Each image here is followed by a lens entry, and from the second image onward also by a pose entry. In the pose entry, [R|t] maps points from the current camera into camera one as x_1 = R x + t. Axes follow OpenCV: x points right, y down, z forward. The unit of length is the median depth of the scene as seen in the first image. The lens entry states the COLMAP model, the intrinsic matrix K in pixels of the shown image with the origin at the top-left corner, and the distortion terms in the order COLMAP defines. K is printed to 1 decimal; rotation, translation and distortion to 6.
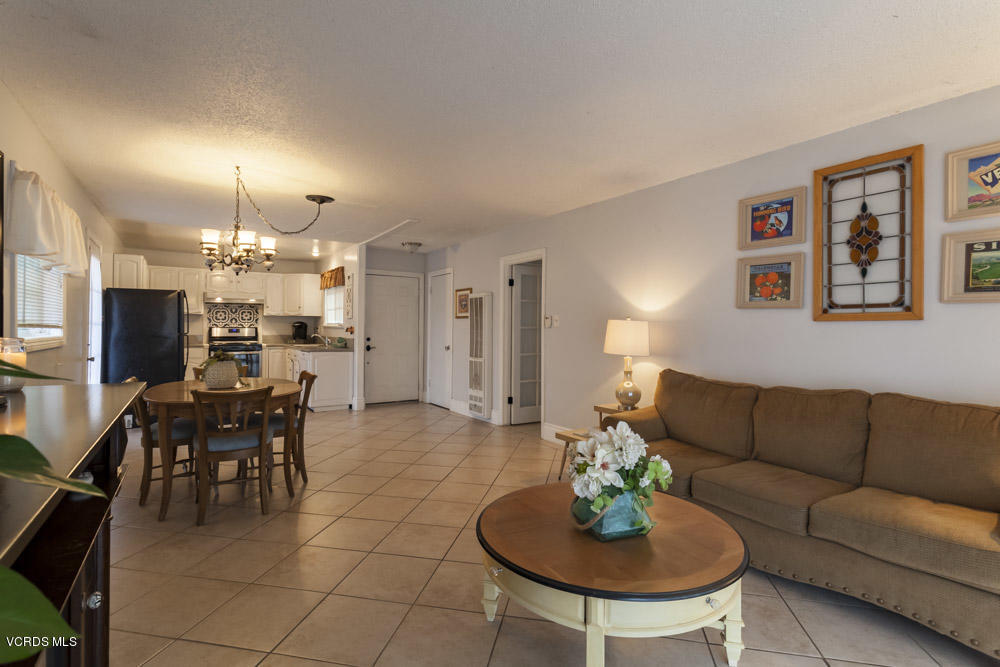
lens RADIAL K [[480.9, 0, 513.5], [0, 480.9, 328.6], [0, 0, 1]] dist [0.002303, 0.001241]
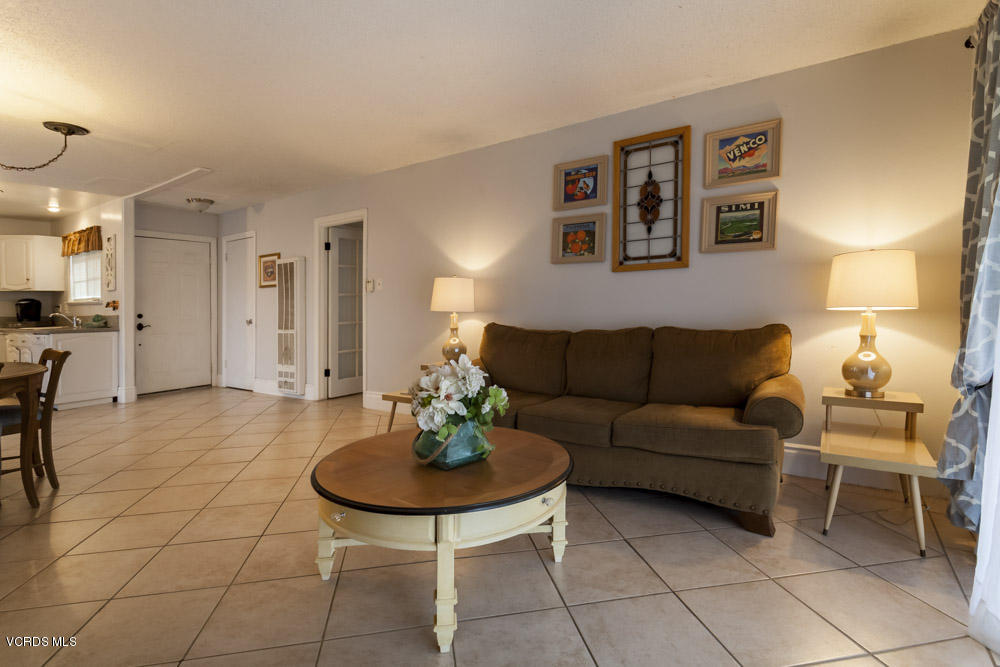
lens RADIAL K [[474.8, 0, 500.0], [0, 474.8, 333.5], [0, 0, 1]] dist [0.002531, 0.001690]
pose [[0.931171, -0.018952, 0.364089, -0.051887], [0.007640, 0.999443, 0.032486, 0.077187], [-0.364501, -0.027468, 0.930798, 0.004941]]
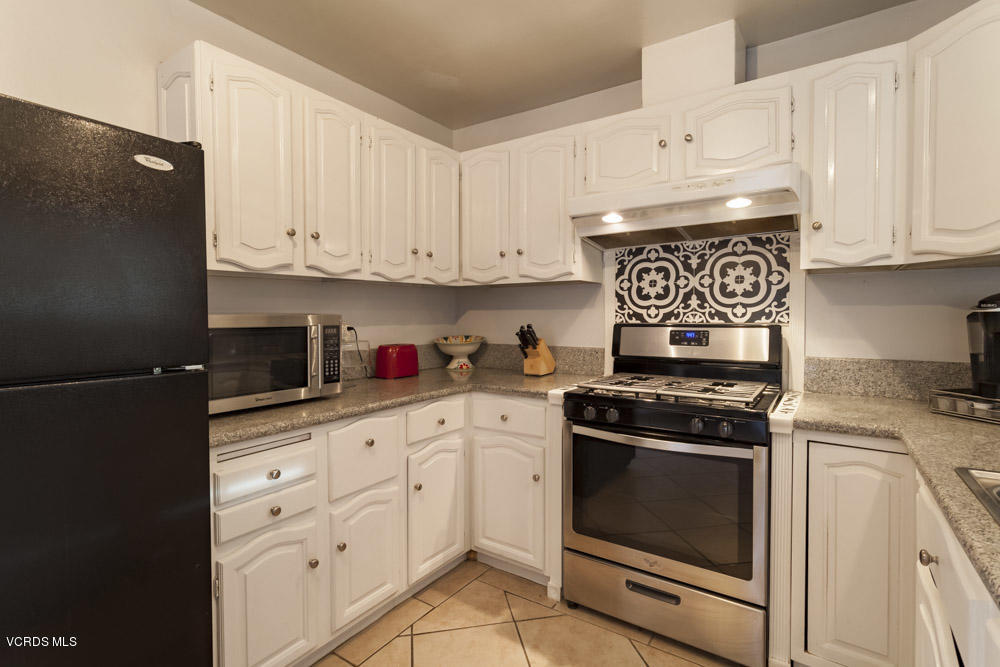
lens RADIAL K [[480.9, 0, 513.5], [0, 480.9, 328.6], [0, 0, 1]] dist [0.002303, 0.001241]
pose [[0.368979, 0.012974, -0.929347, -1.125174], [0.002711, 0.999883, 0.015035, -0.014202], [0.929434, -0.008067, 0.368900, 2.461669]]
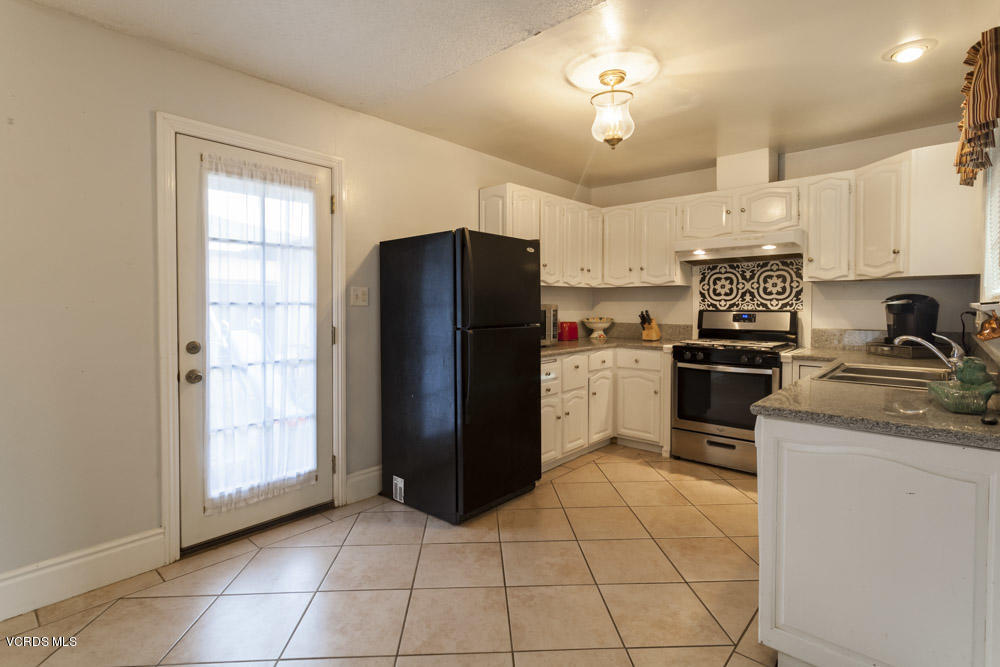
lens RADIAL K [[495.0, 0, 498.8], [0, 495.0, 316.2], [0, 0, 1]] dist [0.003365, 0.000578]
pose [[0.223363, 0.011384, -0.974669, -0.507958], [0.000016, 0.999932, 0.011683, -0.008058], [0.974735, -0.002625, 0.223347, 2.003566]]
